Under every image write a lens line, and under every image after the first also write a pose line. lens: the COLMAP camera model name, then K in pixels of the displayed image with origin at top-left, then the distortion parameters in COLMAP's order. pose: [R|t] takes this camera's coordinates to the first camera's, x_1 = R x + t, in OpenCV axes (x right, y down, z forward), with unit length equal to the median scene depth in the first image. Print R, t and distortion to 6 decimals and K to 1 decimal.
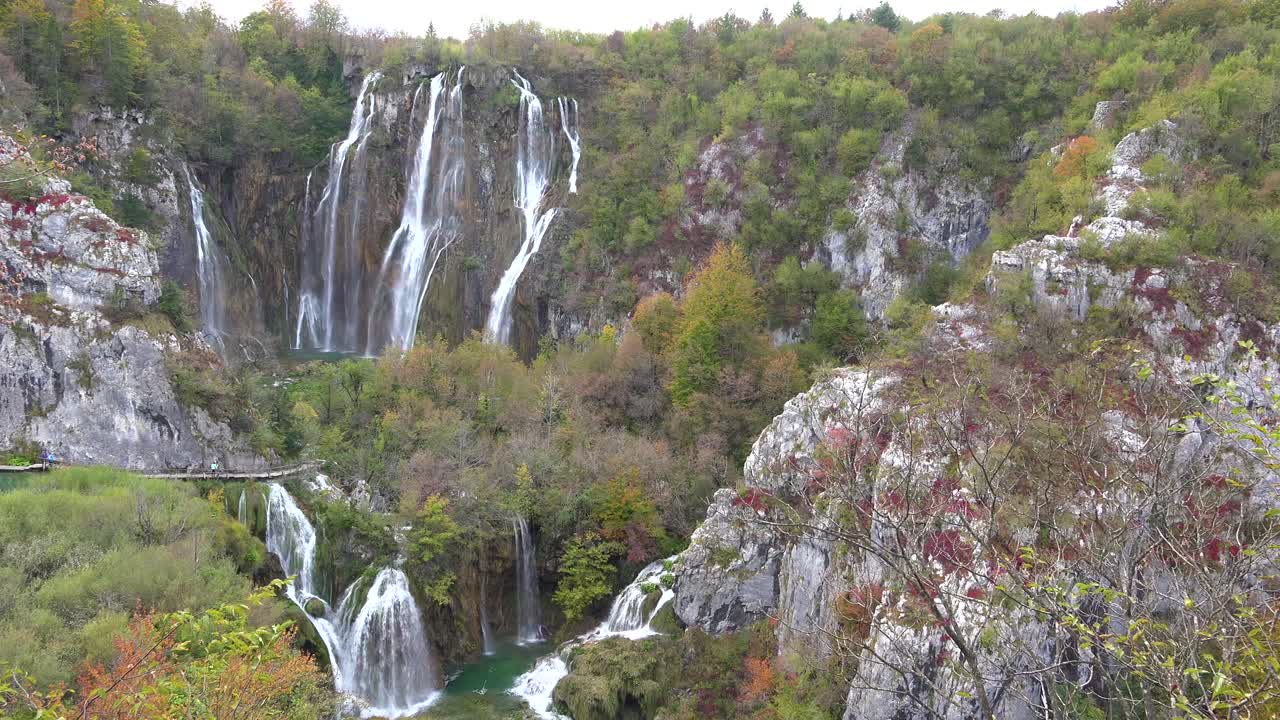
lens RADIAL K [[939.4, 0, 640.0], [0, 939.4, 360.0], [0, 0, 1]] dist [0.016558, 0.007428]
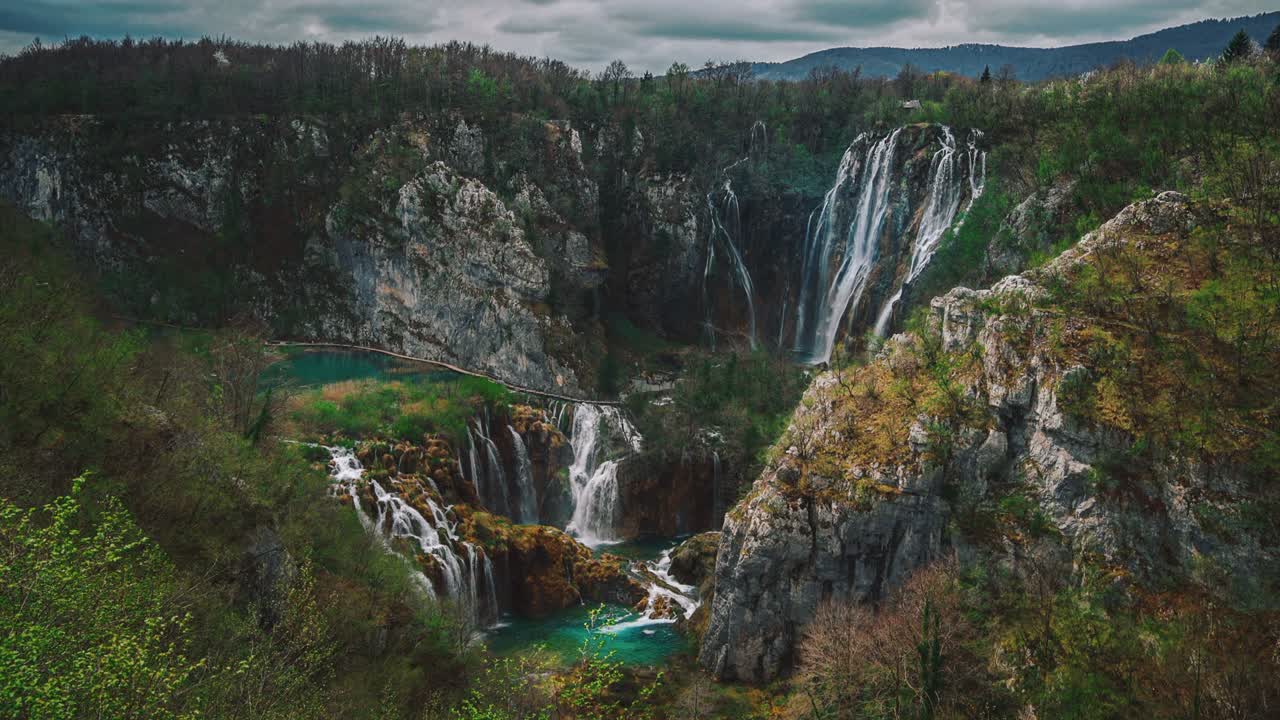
lens RADIAL K [[939.4, 0, 640.0], [0, 939.4, 360.0], [0, 0, 1]] dist [0.016558, 0.007428]
pose [[0.748603, 0.109942, -0.653839, 0.840143], [-0.124971, 0.991877, 0.023699, -0.007869], [0.651134, 0.063970, 0.756262, -0.250559]]
